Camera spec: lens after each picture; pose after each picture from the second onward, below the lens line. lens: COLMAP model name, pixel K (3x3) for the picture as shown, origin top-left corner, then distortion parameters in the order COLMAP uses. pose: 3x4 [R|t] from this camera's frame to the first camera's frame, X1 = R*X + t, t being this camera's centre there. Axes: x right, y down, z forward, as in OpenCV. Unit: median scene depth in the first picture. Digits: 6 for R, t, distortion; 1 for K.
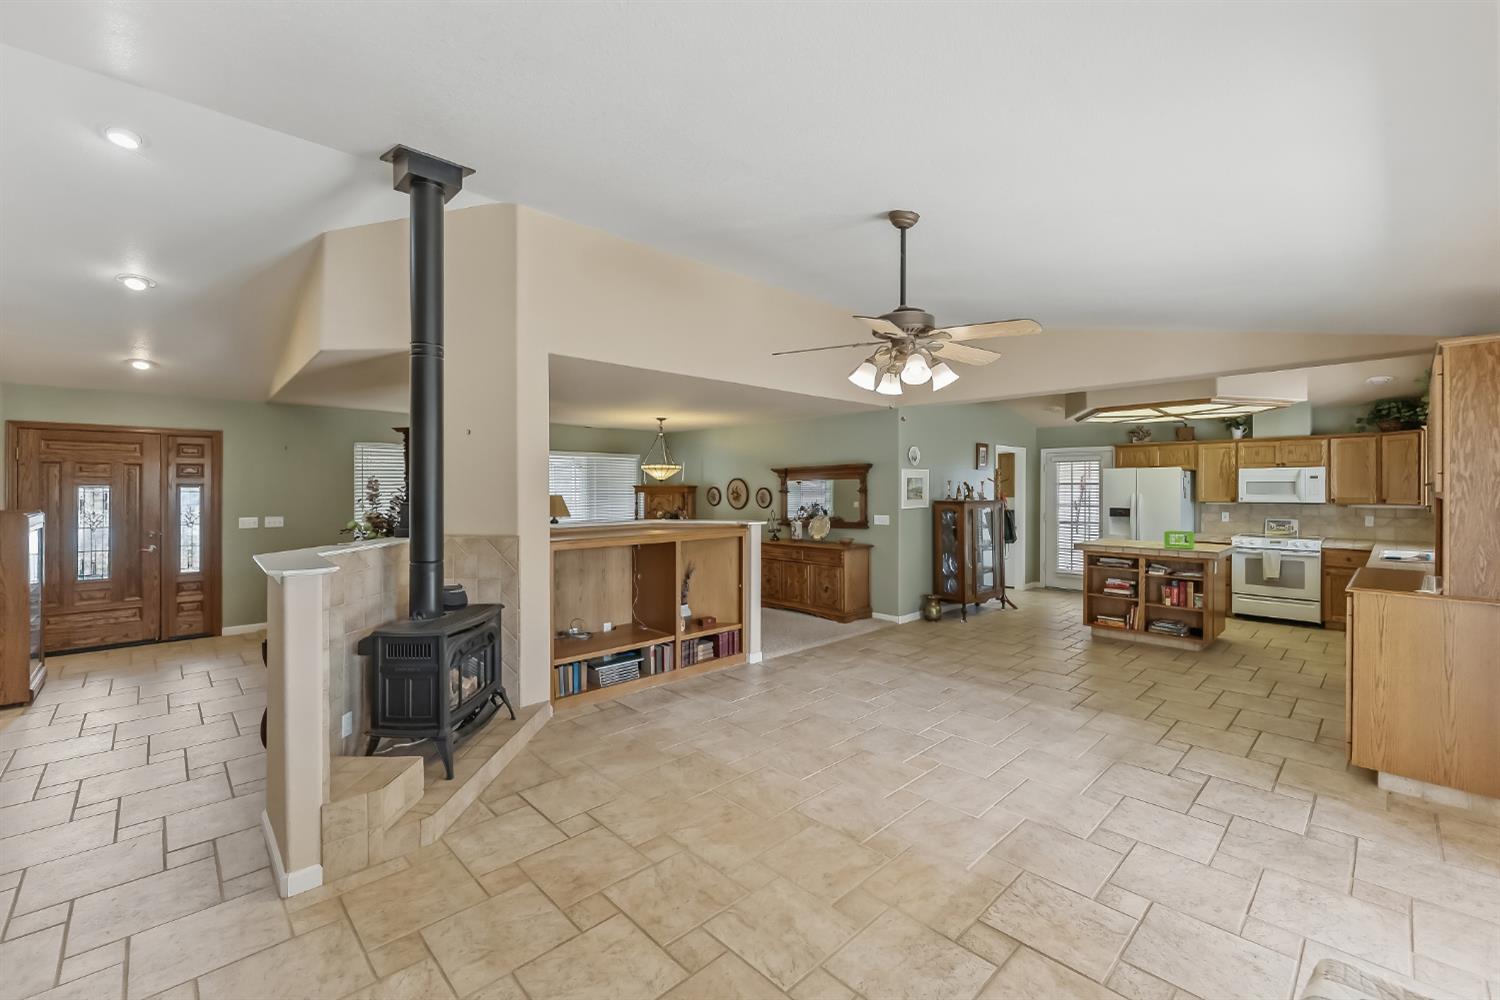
lens RADIAL K [[622.1, 0, 755.0], [0, 622.1, 492.0], [0, 0, 1]] dist [0.001901, 0.000070]
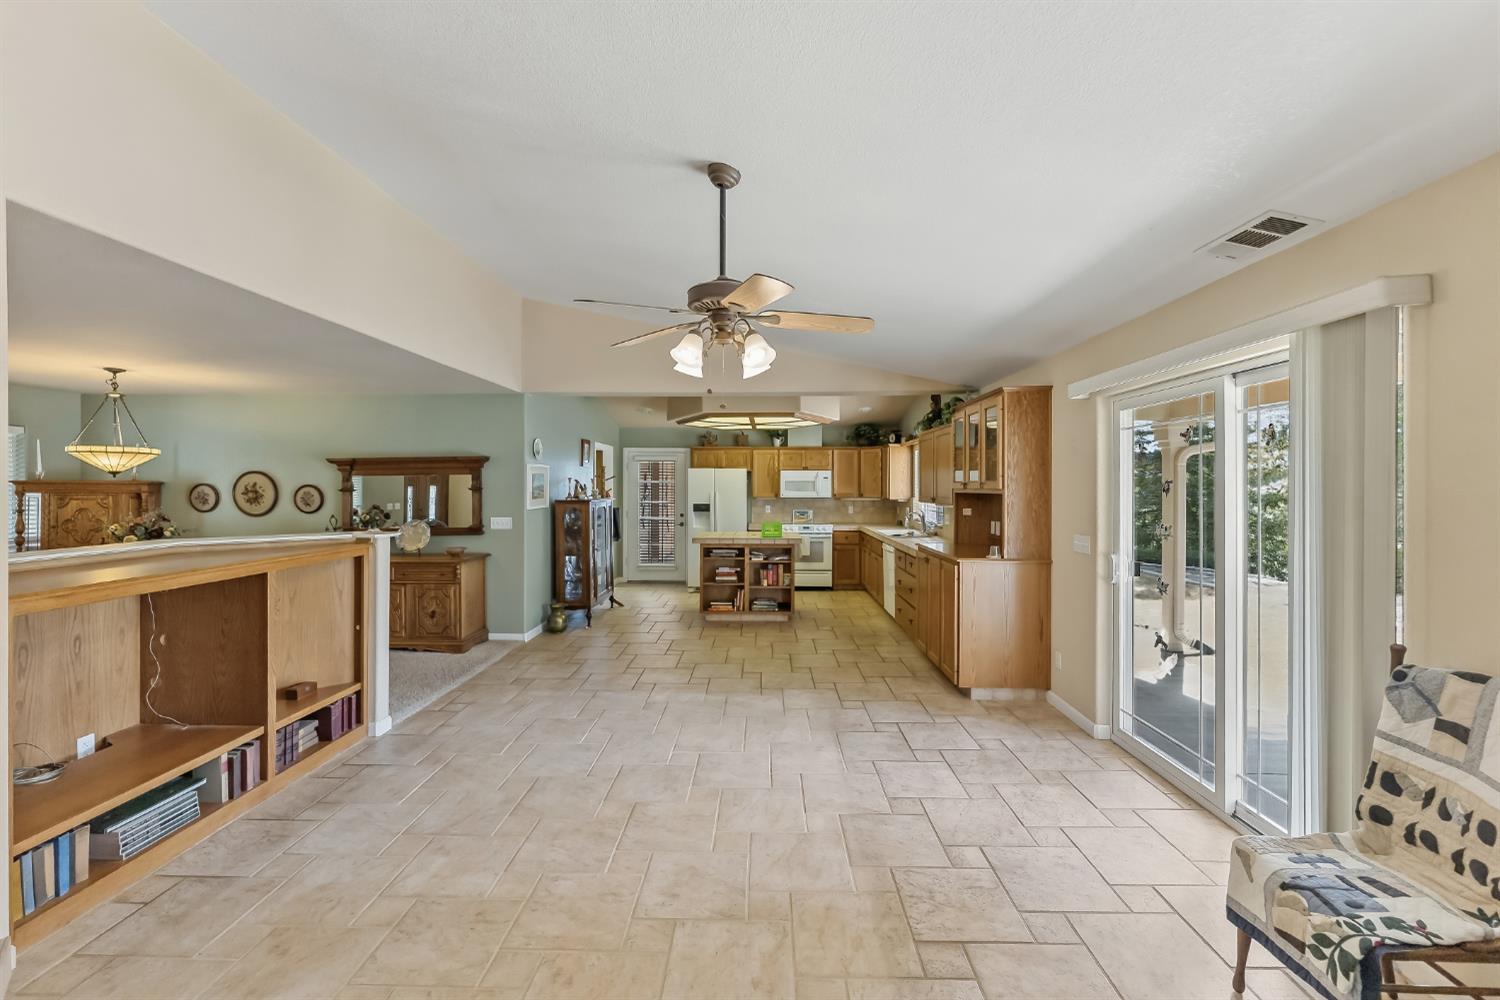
lens RADIAL K [[622.1, 0, 749.7], [0, 622.1, 490.5], [0, 0, 1]] dist [0.001901, 0.000070]
pose [[0.710738, -0.003966, 0.703445, -0.196732], [0.003022, 0.999992, 0.002584, -0.001350], [-0.703450, 0.000289, 0.710745, 0.203285]]
